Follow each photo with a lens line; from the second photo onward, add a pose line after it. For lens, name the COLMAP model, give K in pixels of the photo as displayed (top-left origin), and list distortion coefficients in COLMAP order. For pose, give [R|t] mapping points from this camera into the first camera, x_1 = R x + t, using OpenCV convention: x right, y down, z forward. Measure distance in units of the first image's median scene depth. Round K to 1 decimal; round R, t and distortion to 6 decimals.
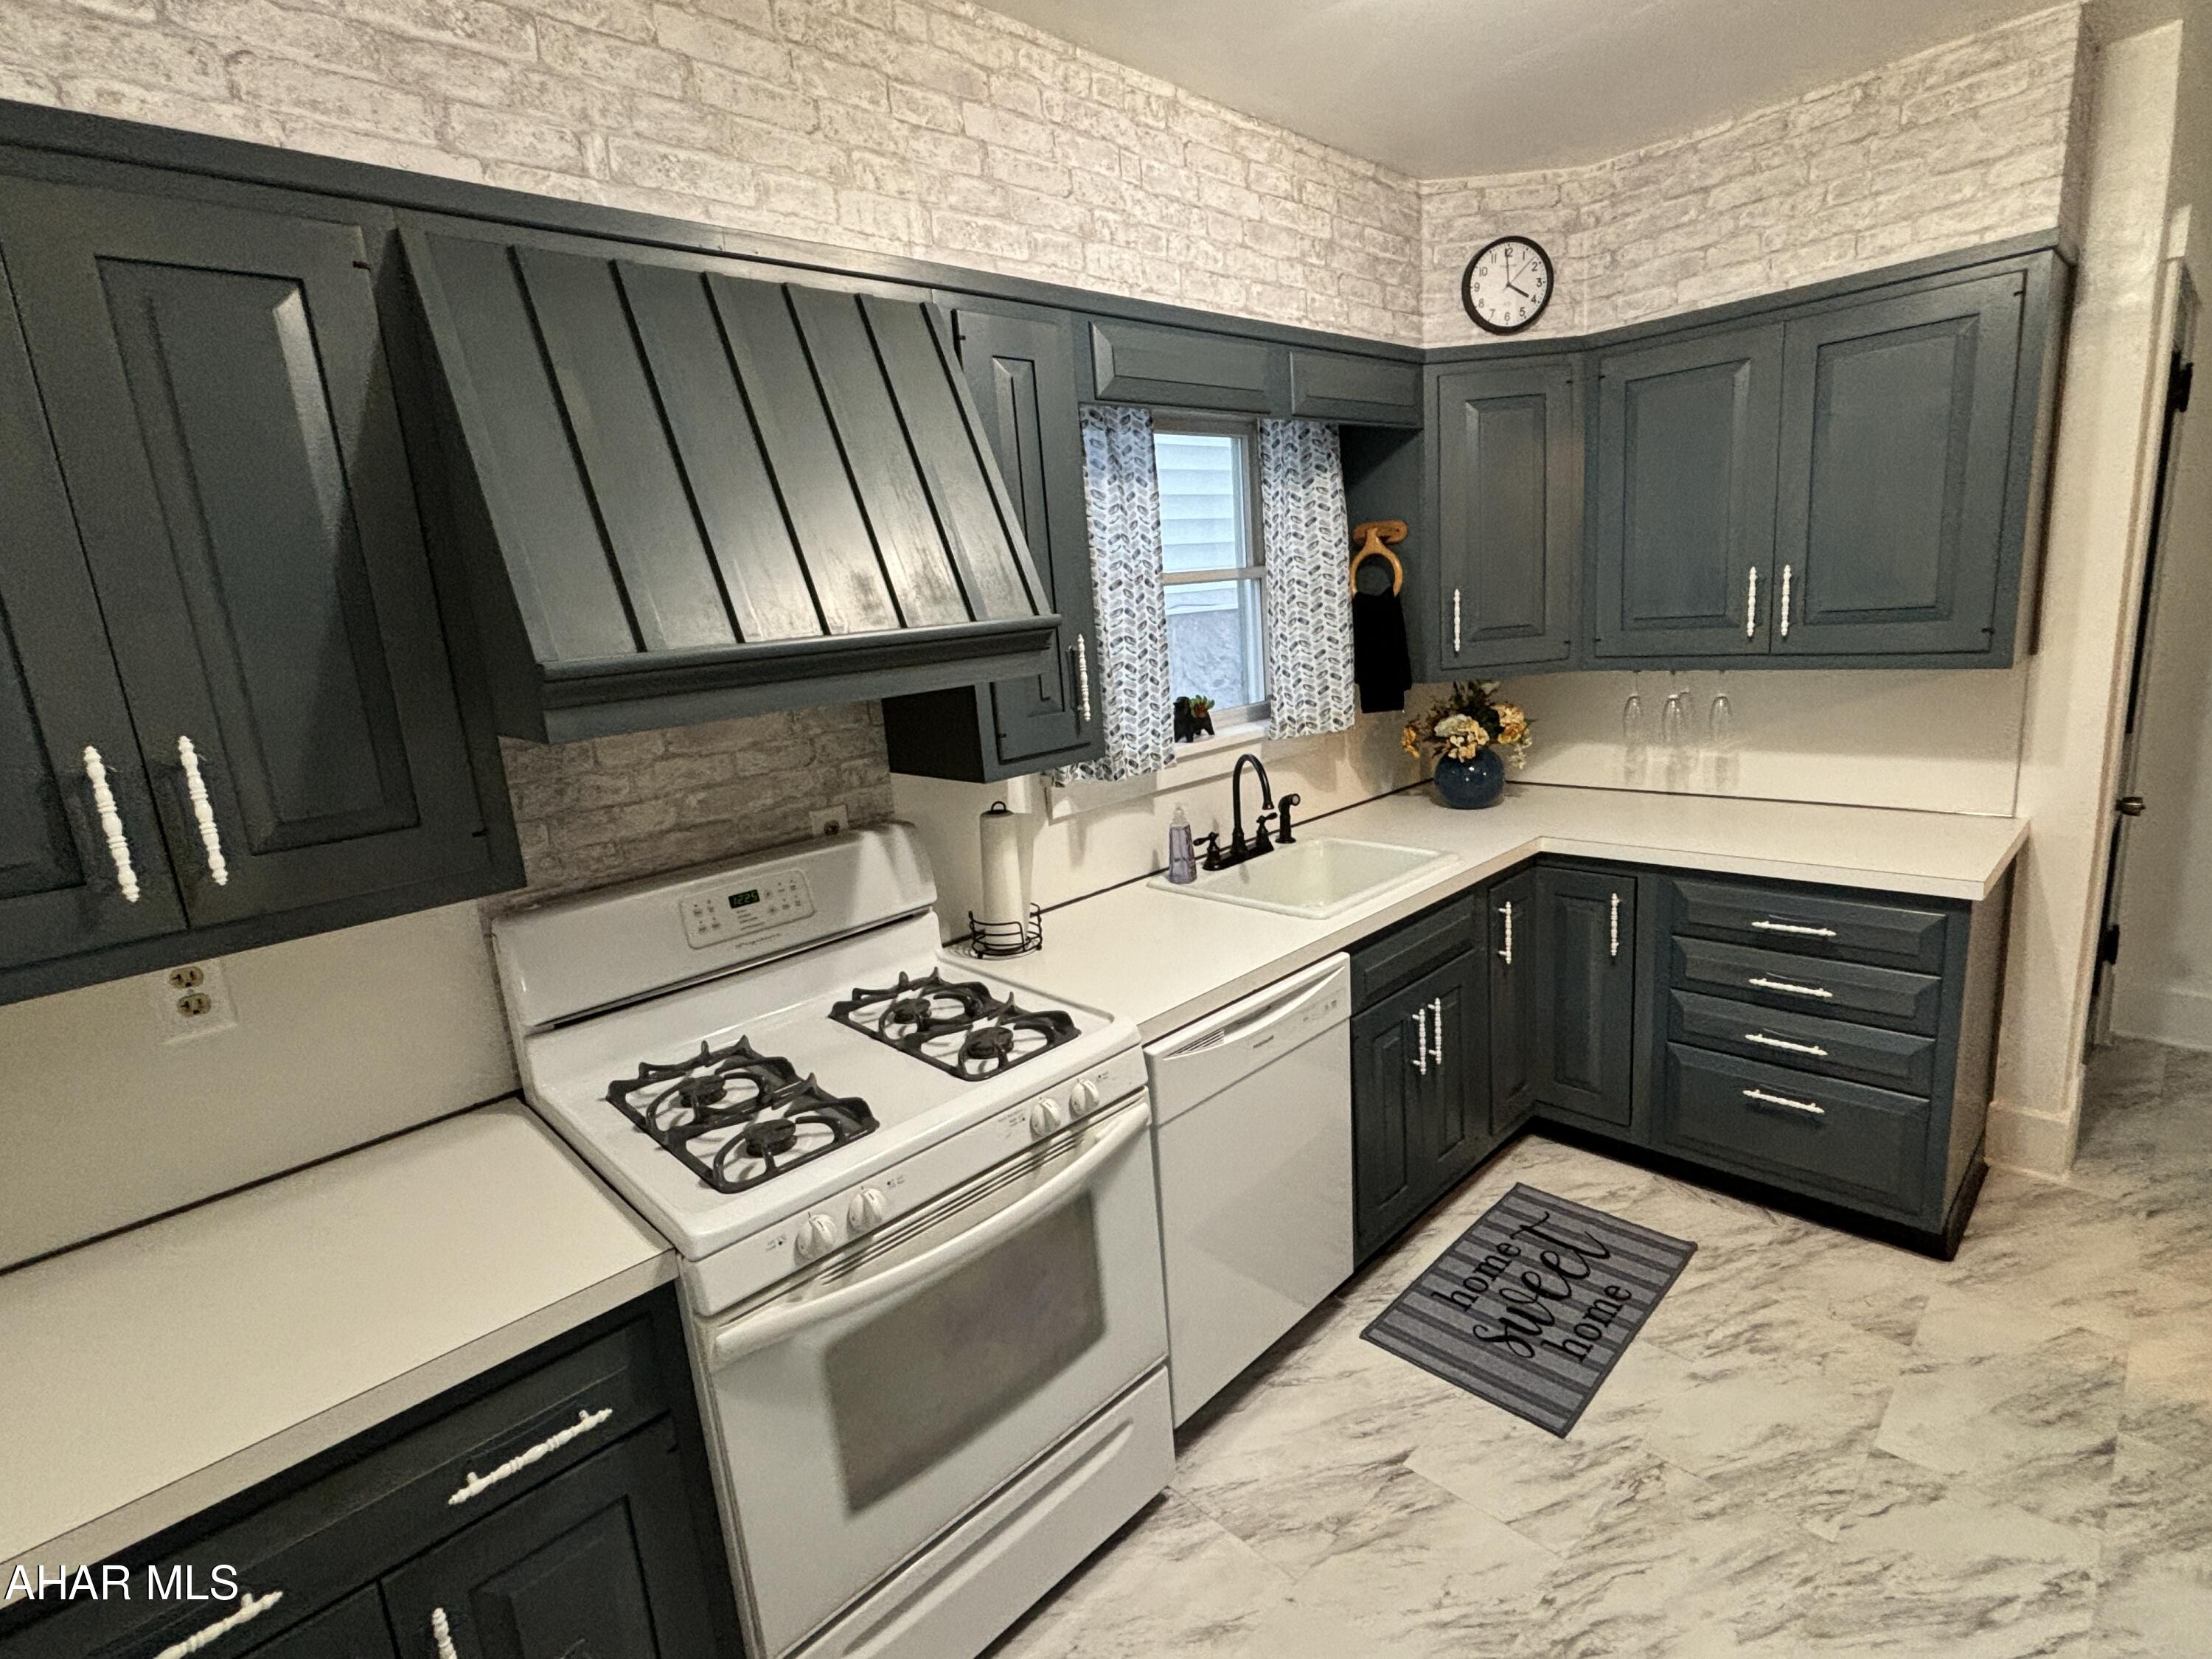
lens RADIAL K [[1055.5, 0, 1102.1], [0, 1055.5, 819.6], [0, 0, 1]] dist [-0.002444, -0.000113]
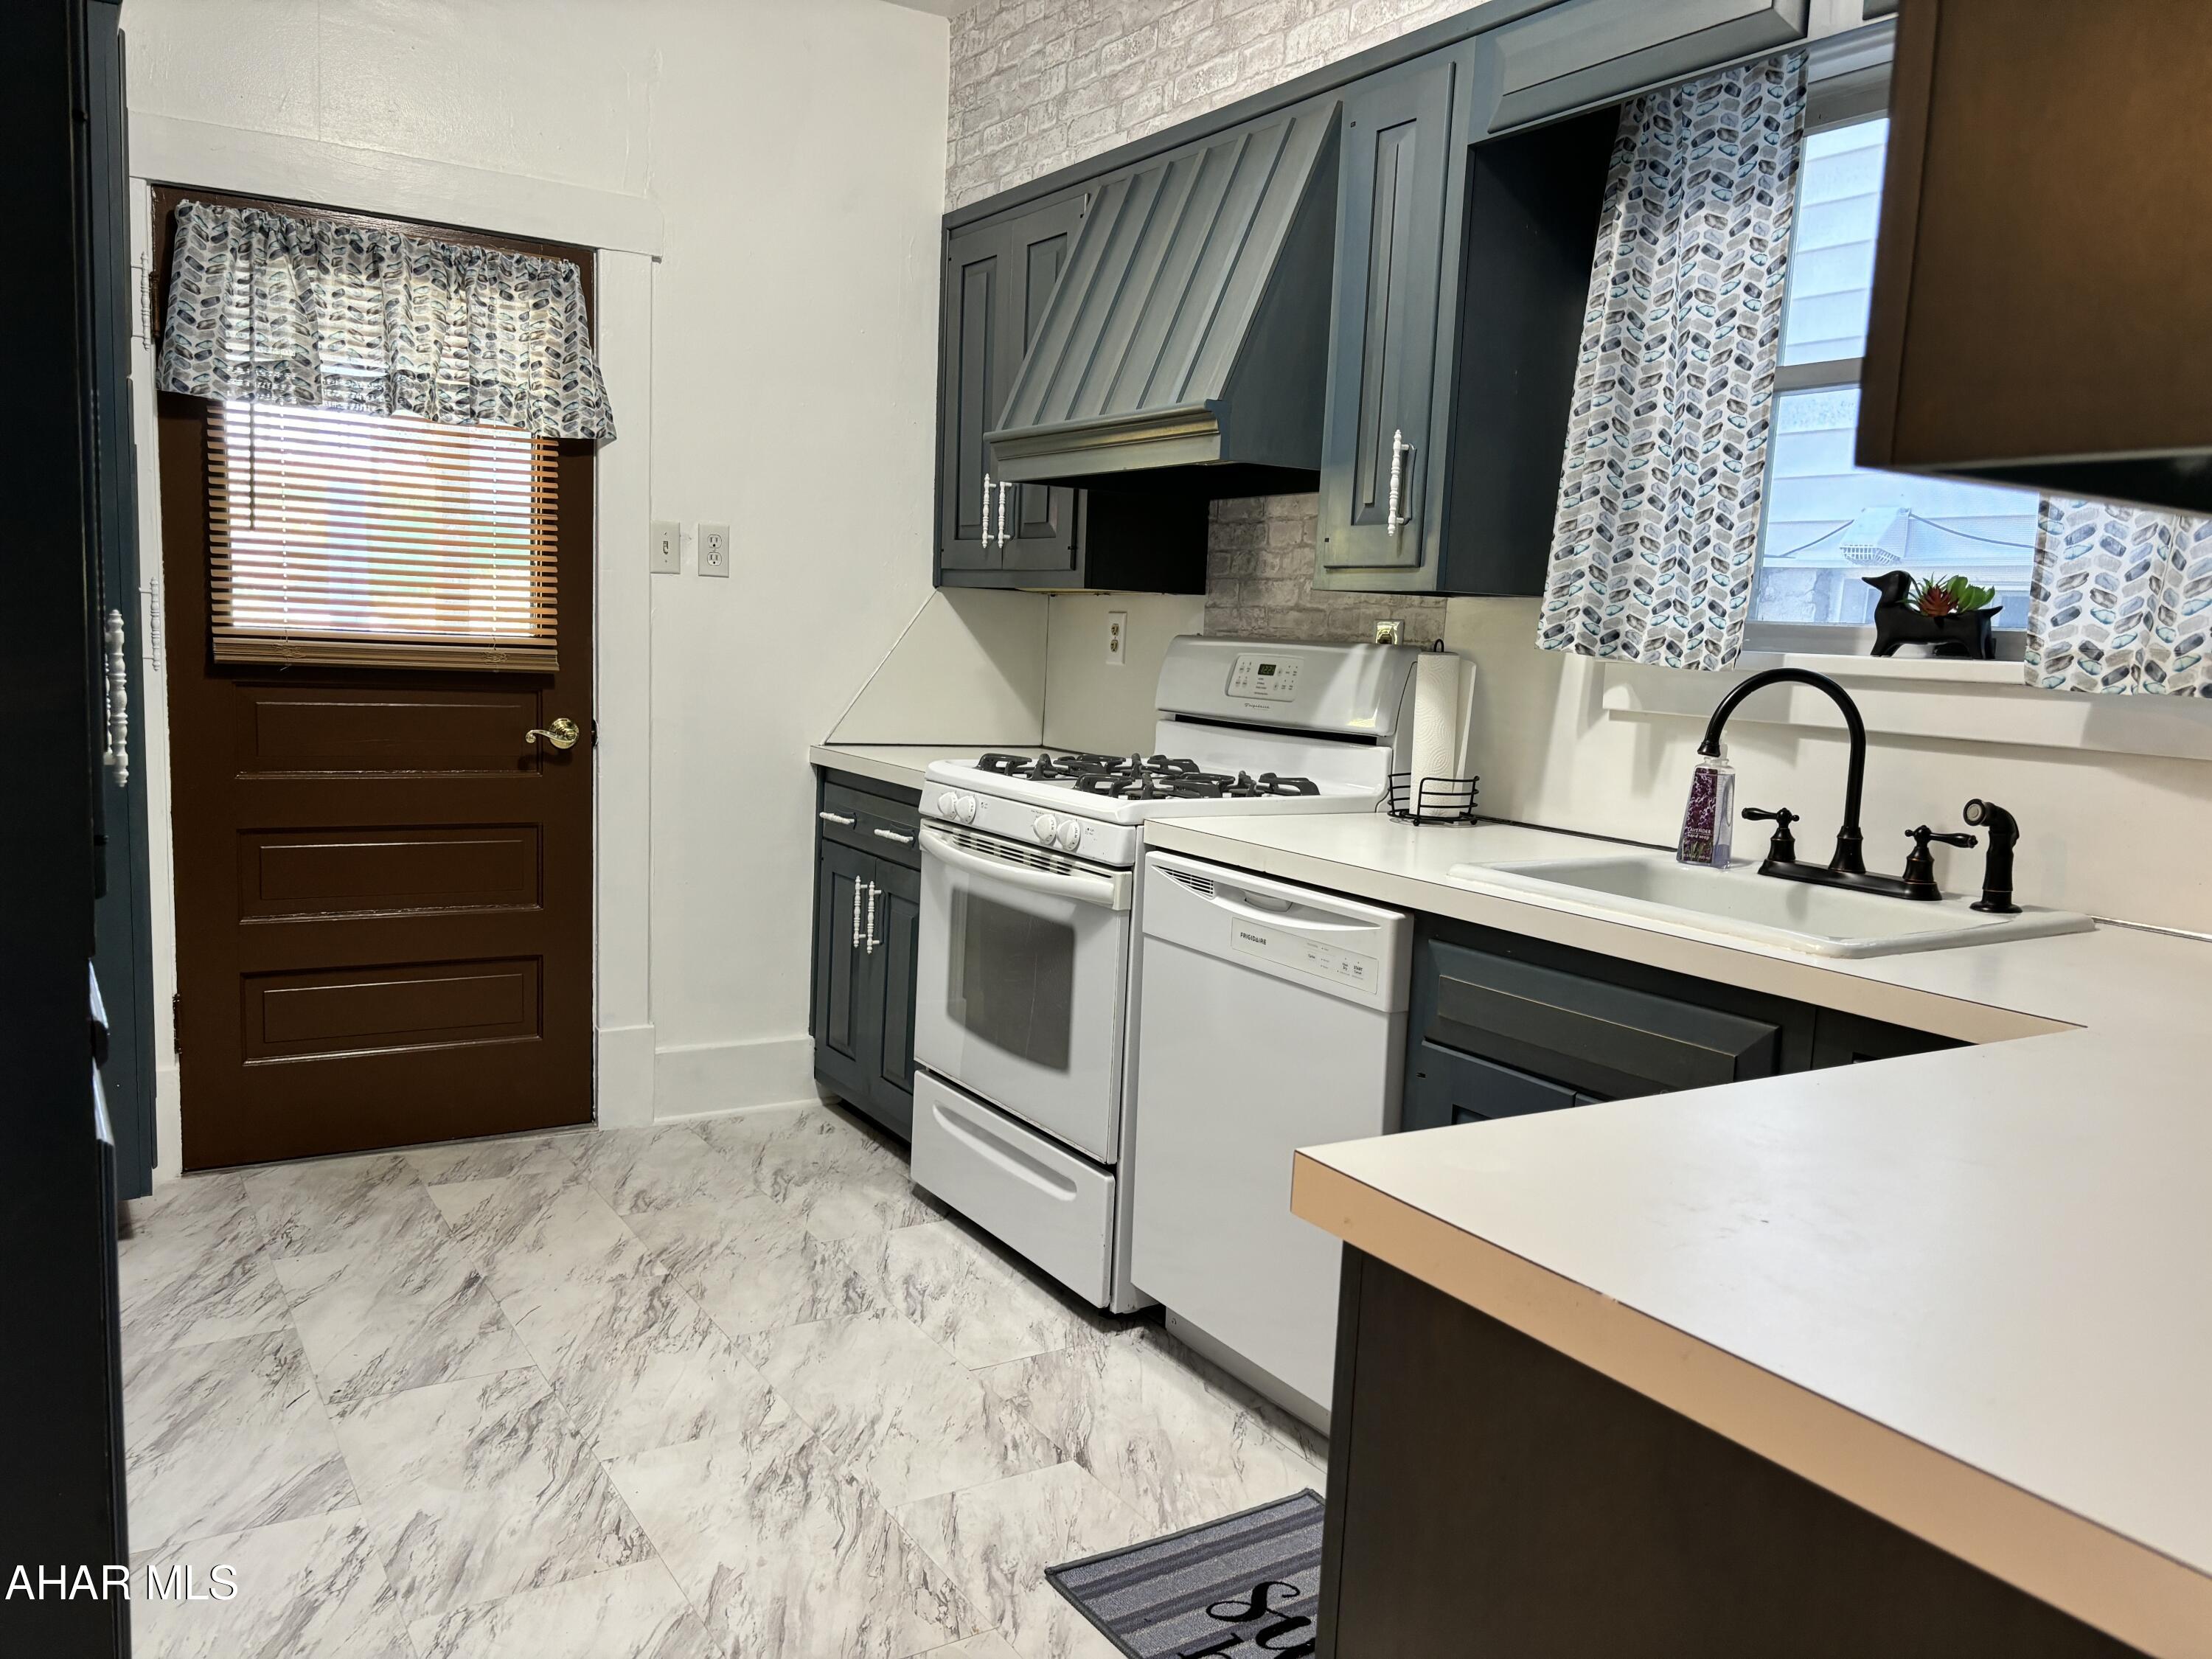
lens RADIAL K [[1669.9, 0, 1104.3], [0, 1669.9, 832.9], [0, 0, 1]] dist [0.051933, -0.004572]
pose [[-0.193911, 0.194240, -0.961597, 1.486255], [-0.232702, 0.943120, 0.237433, -0.148478], [0.953021, 0.269807, -0.137682, 1.128815]]
